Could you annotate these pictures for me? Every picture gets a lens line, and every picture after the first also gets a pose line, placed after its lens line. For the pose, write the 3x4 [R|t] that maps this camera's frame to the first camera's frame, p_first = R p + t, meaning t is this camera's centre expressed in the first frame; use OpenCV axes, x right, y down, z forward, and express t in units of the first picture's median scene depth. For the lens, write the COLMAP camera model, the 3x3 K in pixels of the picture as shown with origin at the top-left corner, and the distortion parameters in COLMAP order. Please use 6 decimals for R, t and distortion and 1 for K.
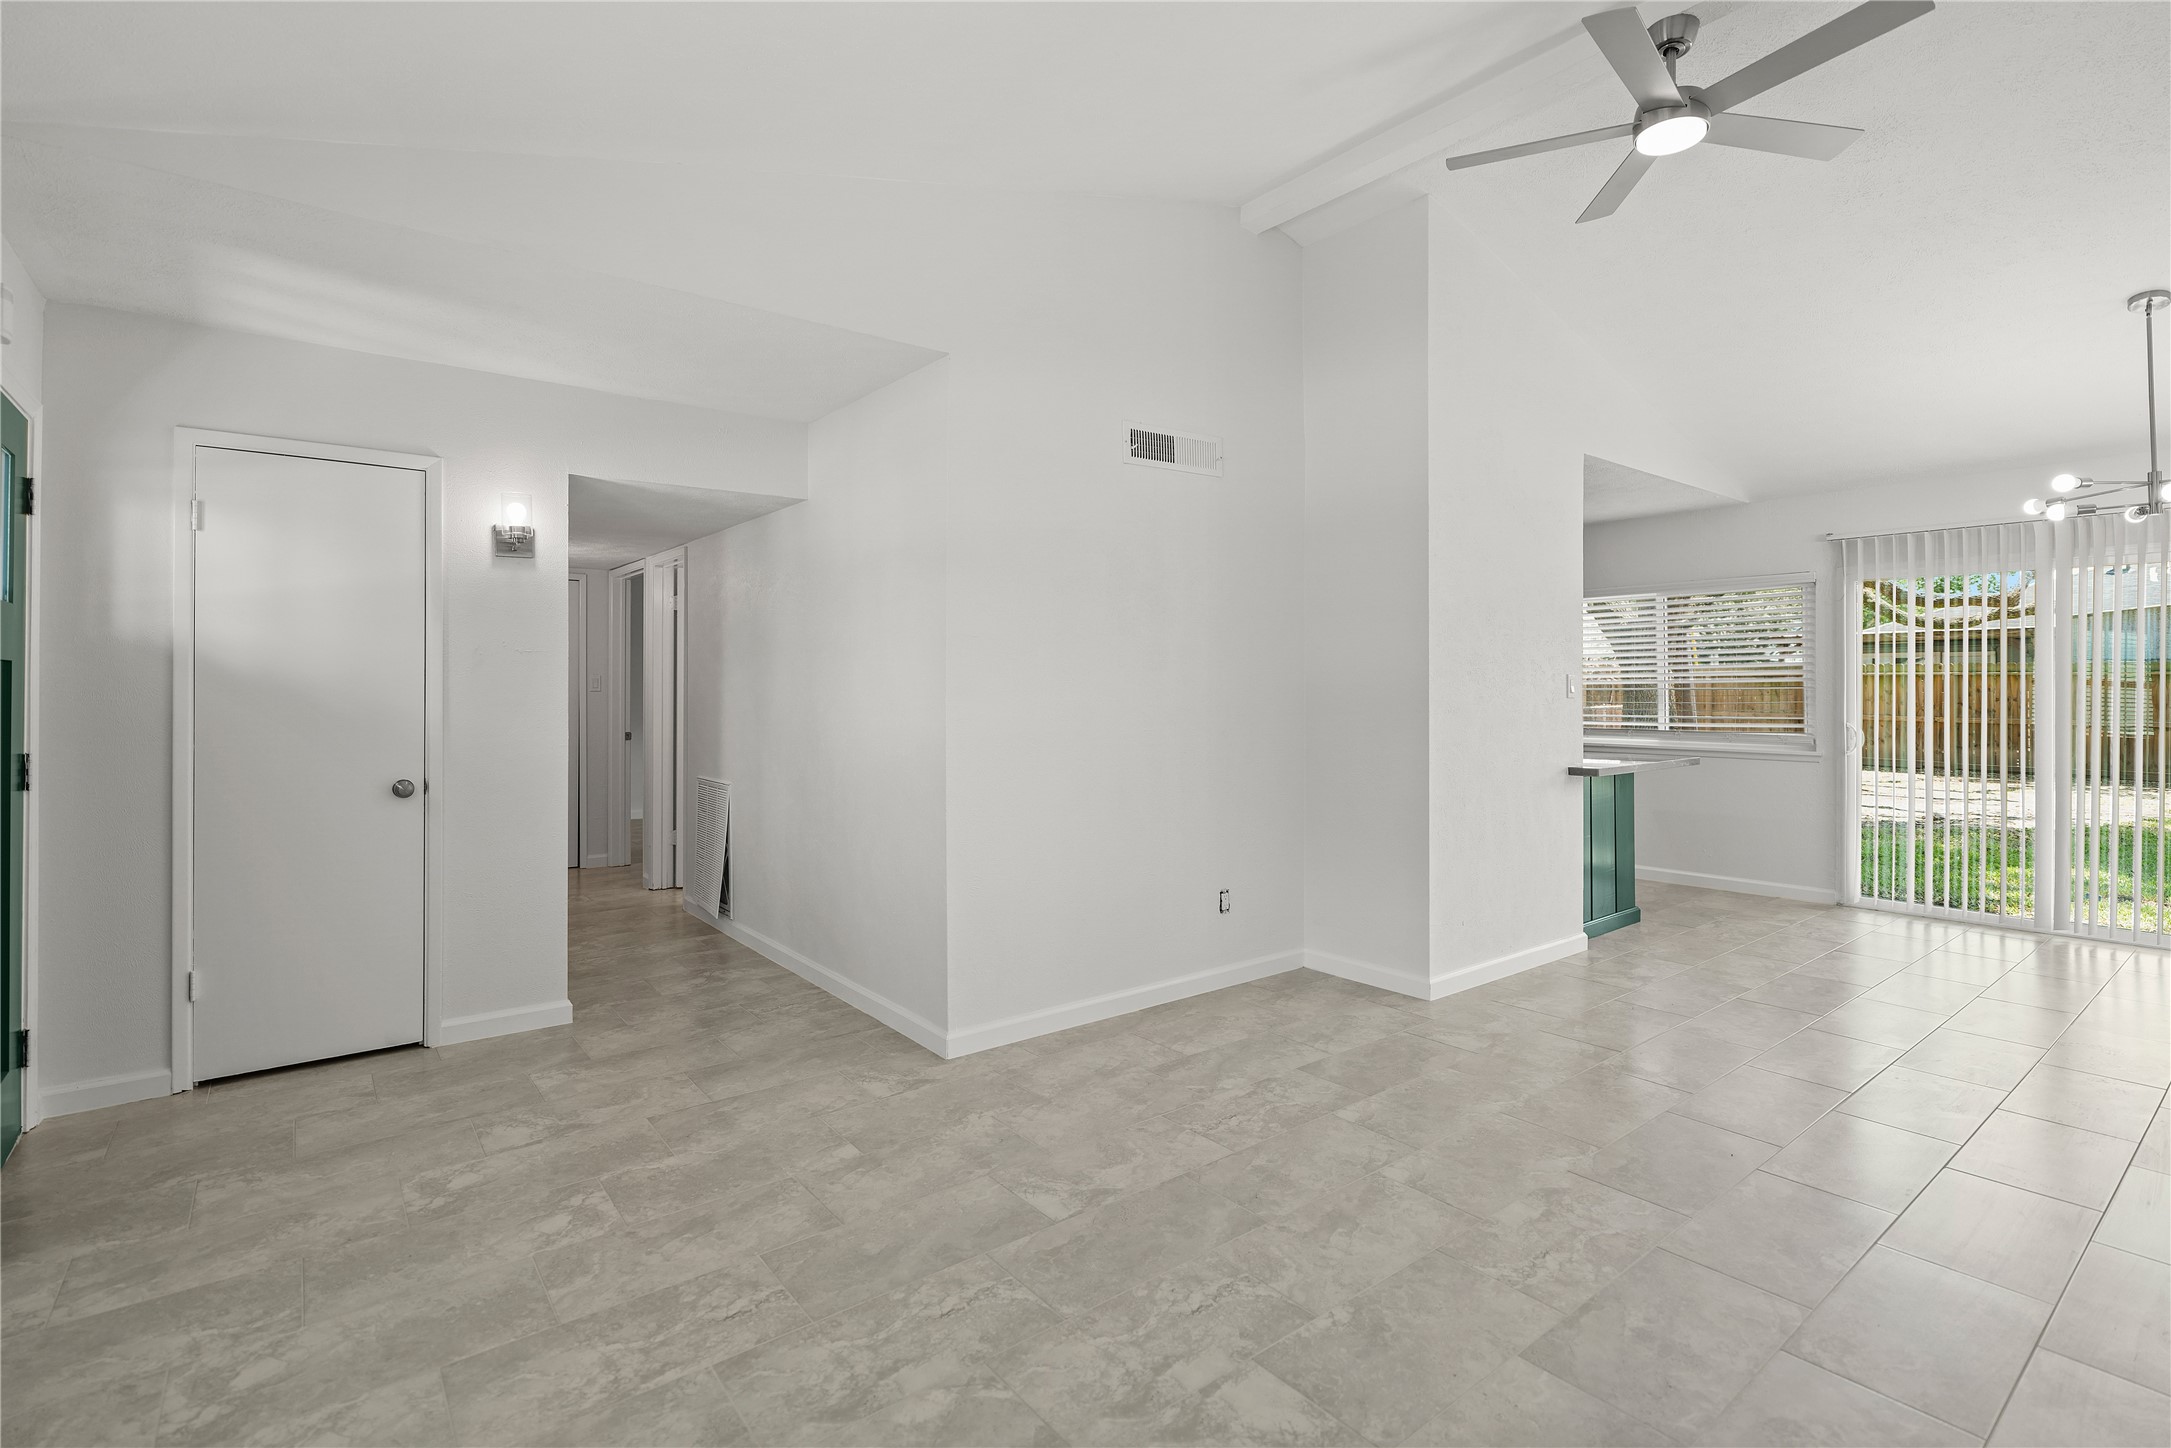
lens RADIAL K [[1013.2, 0, 1088.1], [0, 1013.2, 694.6], [0, 0, 1]] dist [-0.003405, -0.000387]
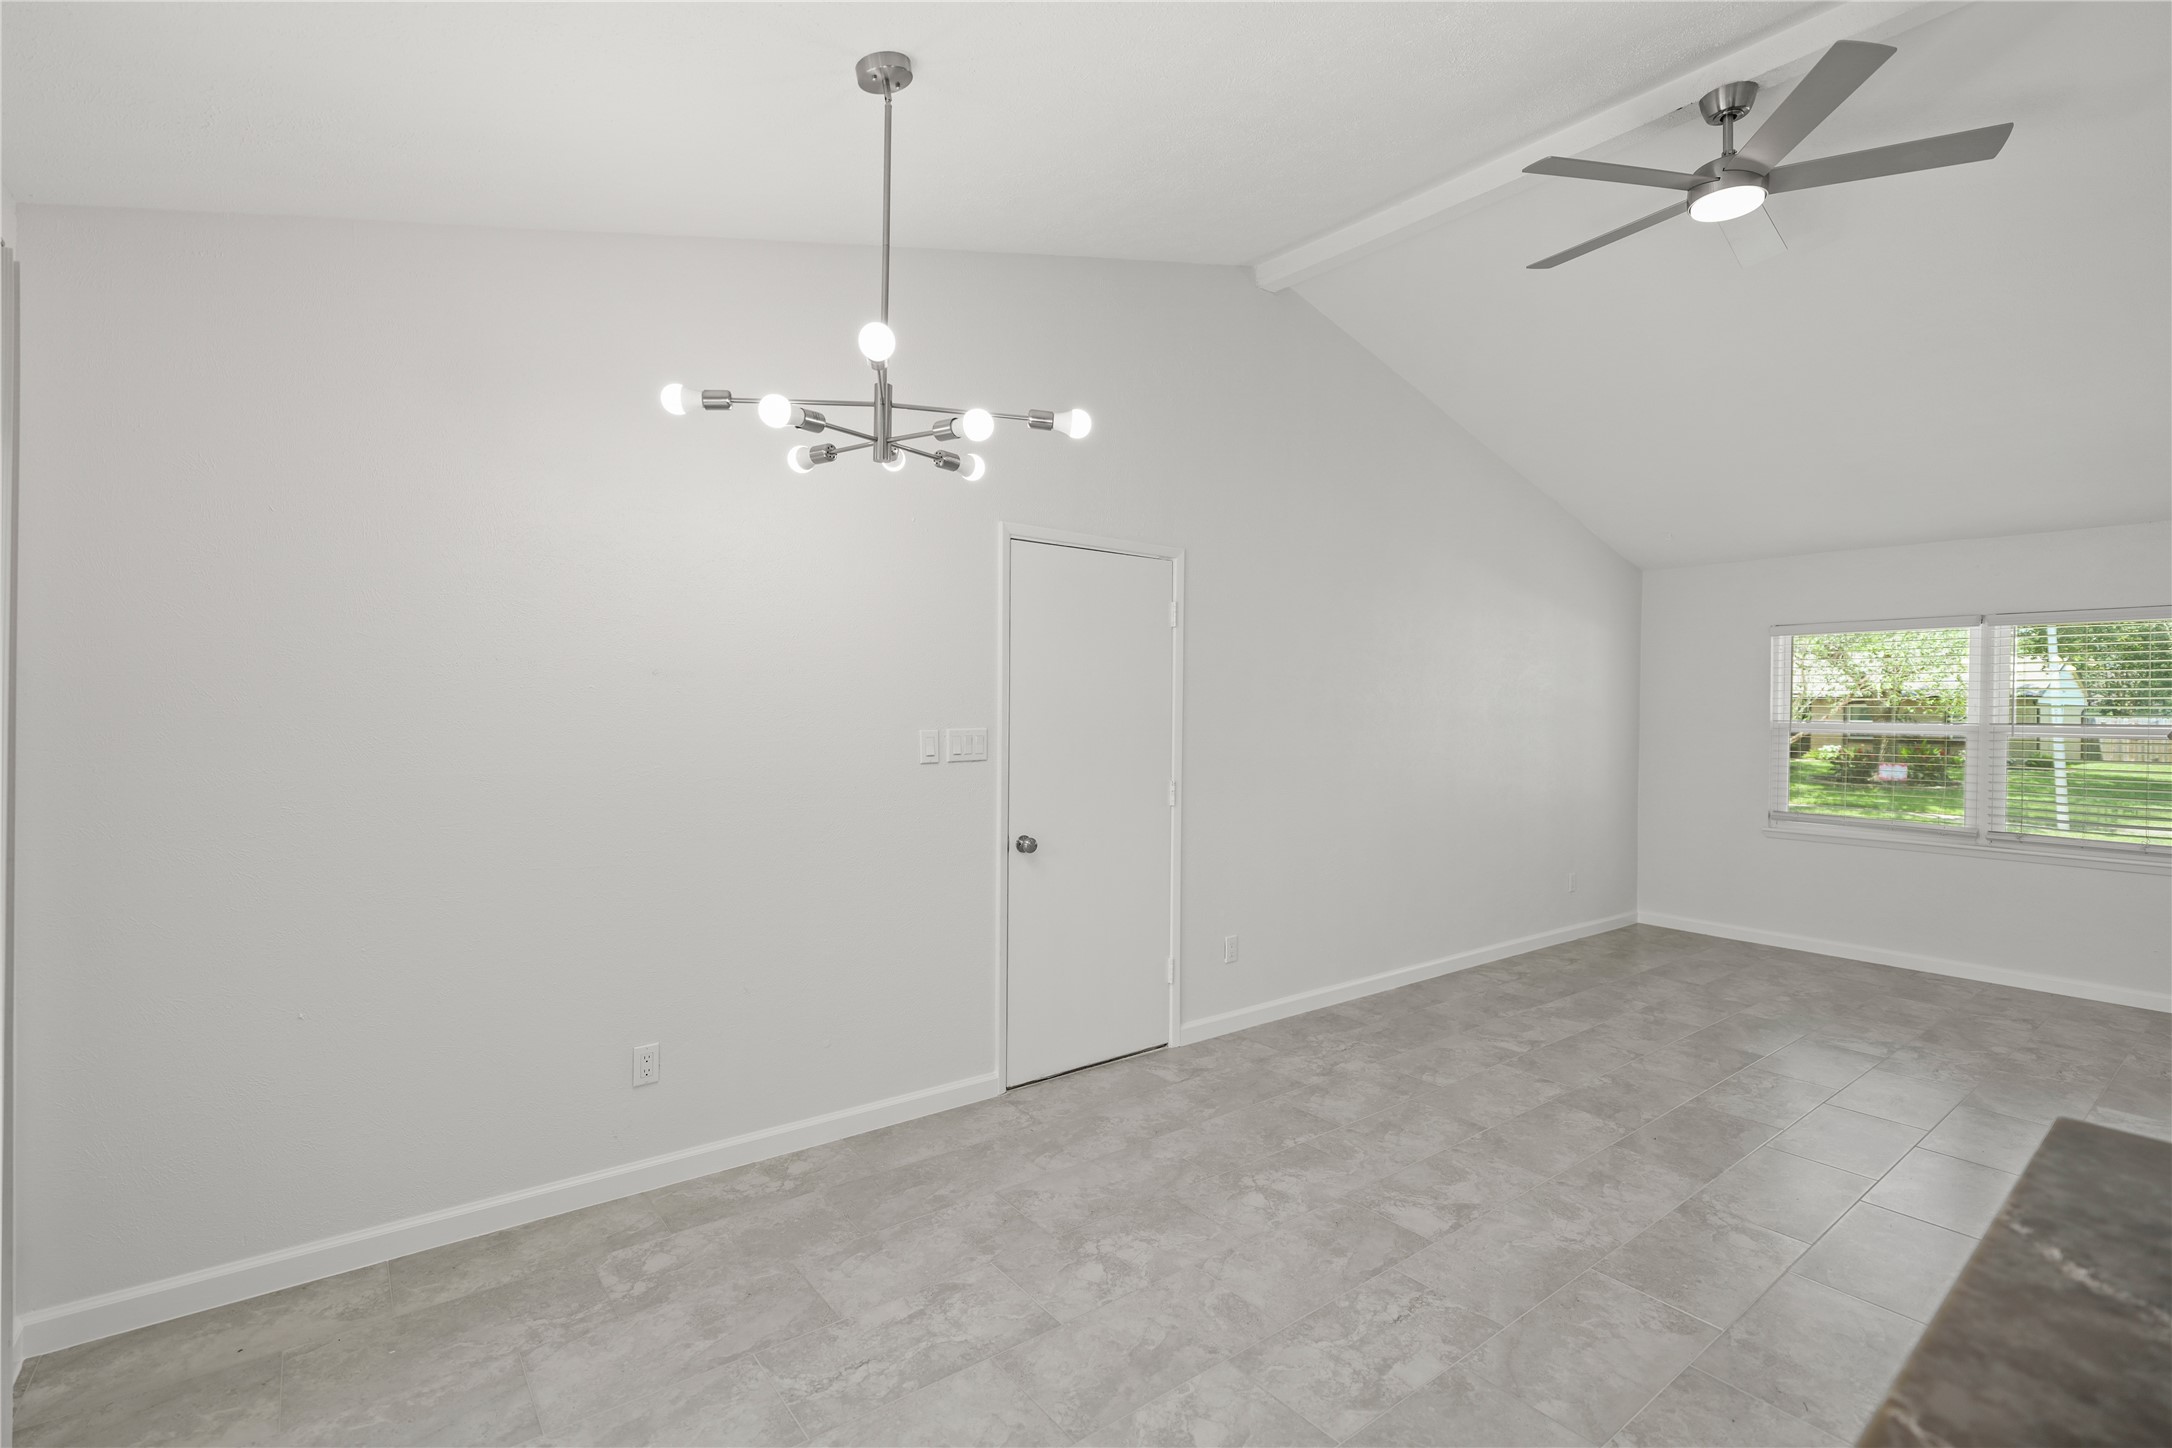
lens RADIAL K [[987.2, 0, 1086.0], [0, 987.2, 724.0], [0, 0, 1]] dist [-0.003016, -0.000677]
pose [[-0.999882, -0.015094, 0.002852, 1.141522], [-0.015033, 0.999683, 0.020184, -0.051512], [-0.003155, 0.020139, -0.999792, 1.876942]]
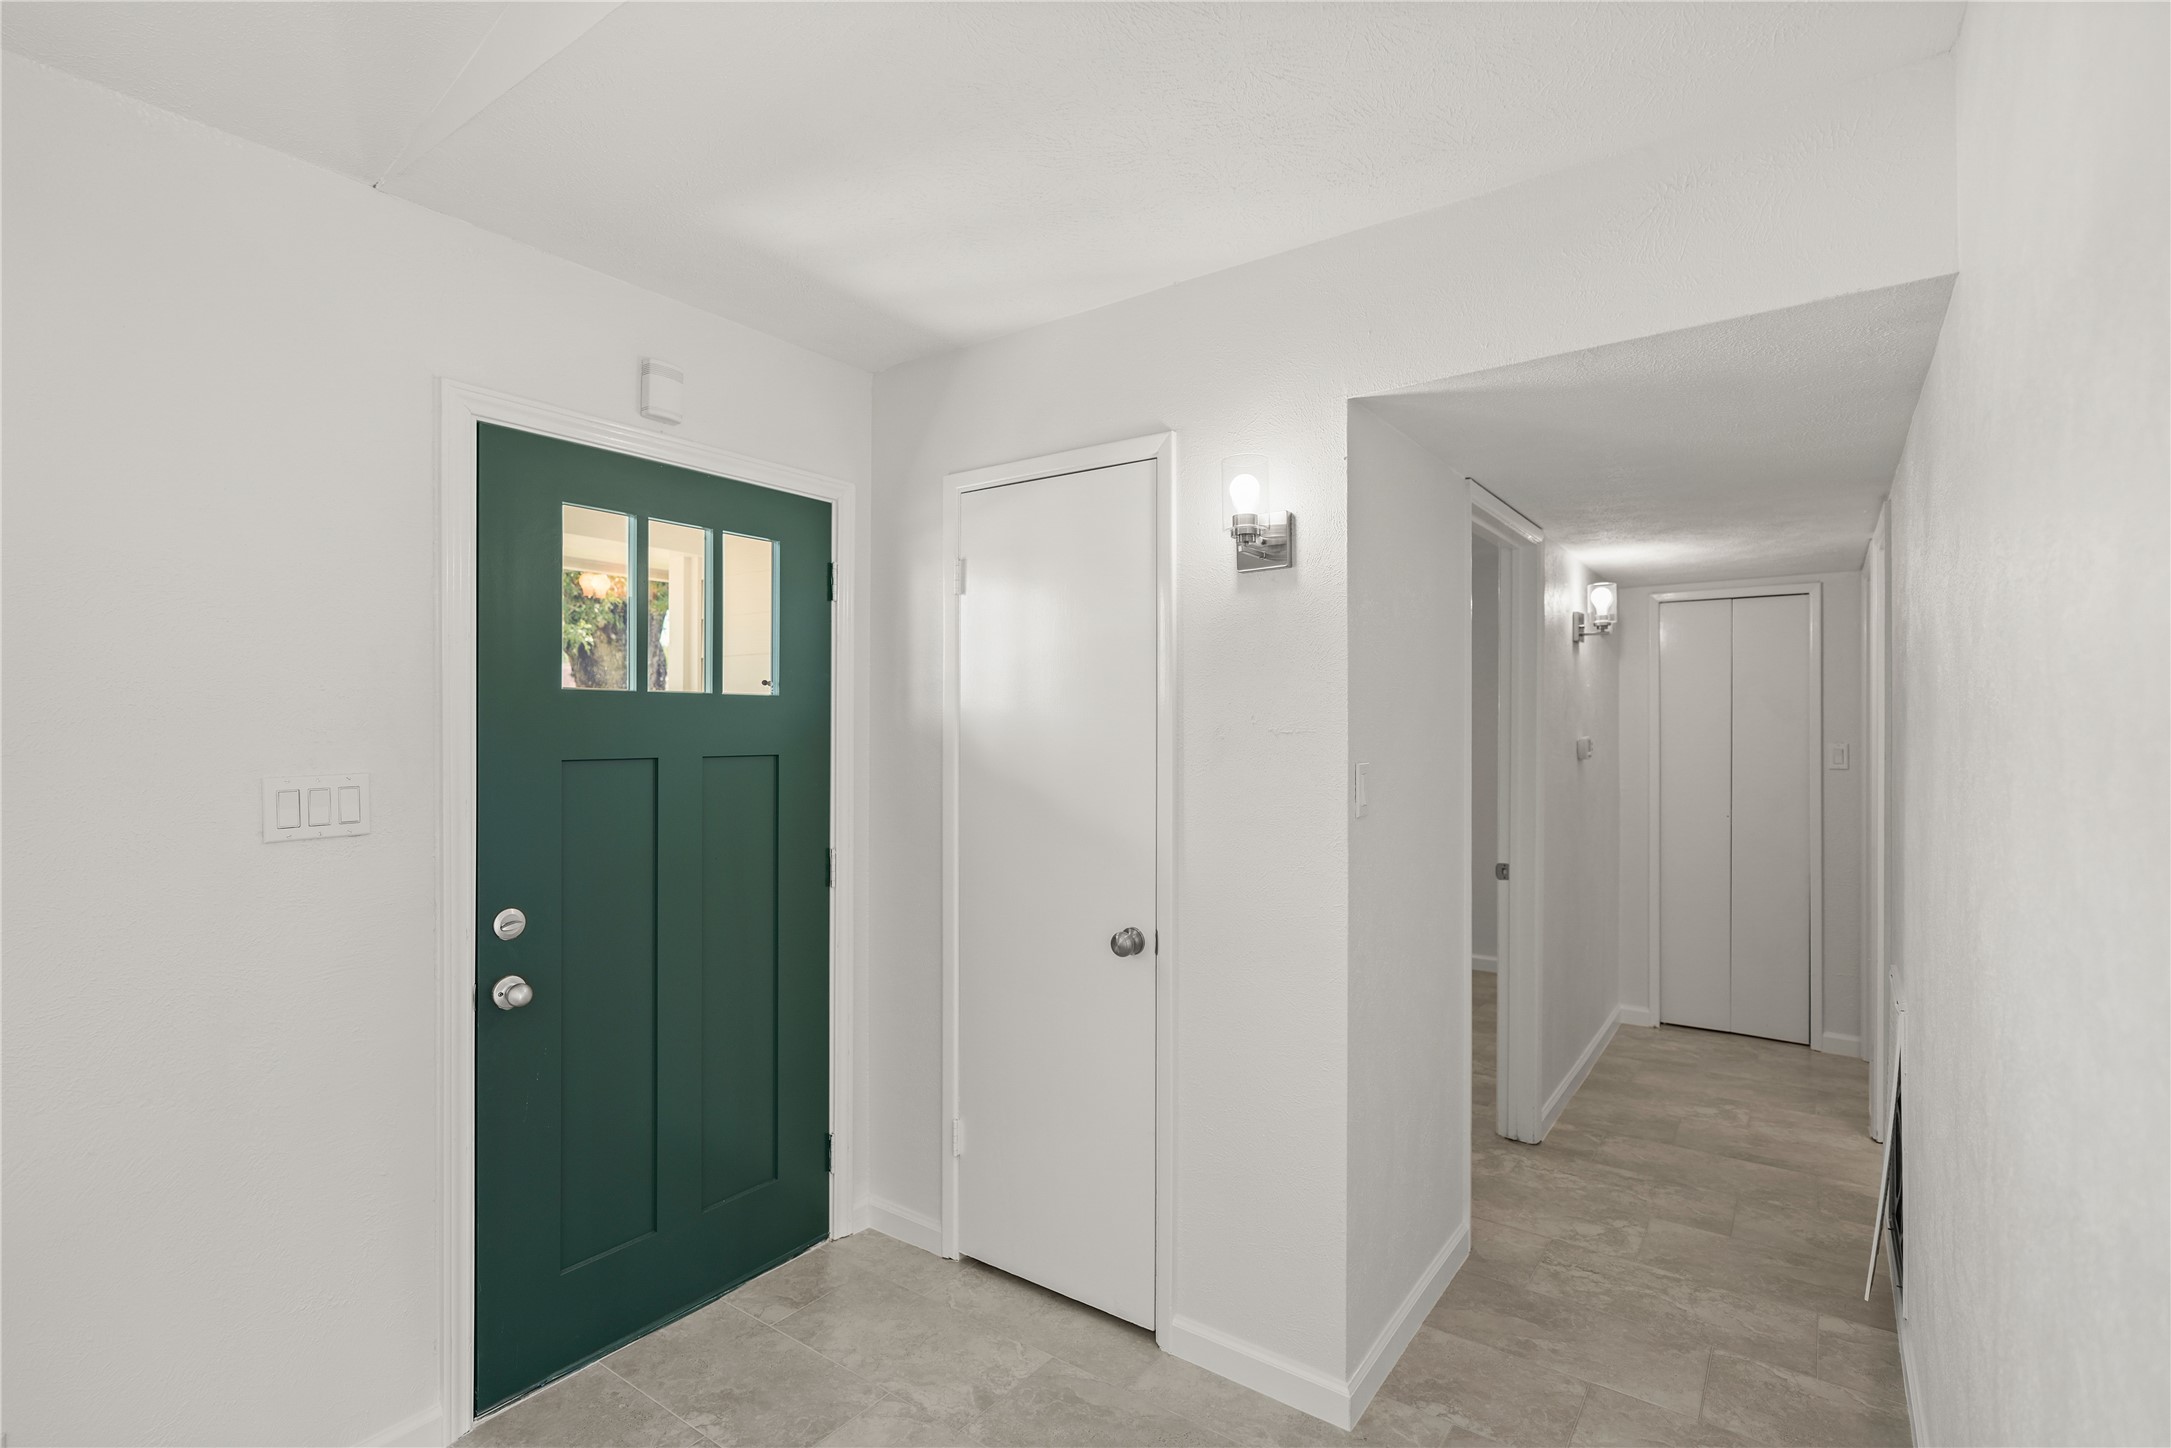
lens RADIAL K [[1023.8, 0, 1091.7], [0, 1023.8, 727.0], [0, 0, 1]] dist [-0.000524, -0.000031]
pose [[0.278043, -0.006575, -0.960546, -0.037407], [-0.005520, 0.999949, -0.008443, -0.045939], [0.960553, 0.007650, 0.277992, 0.867036]]
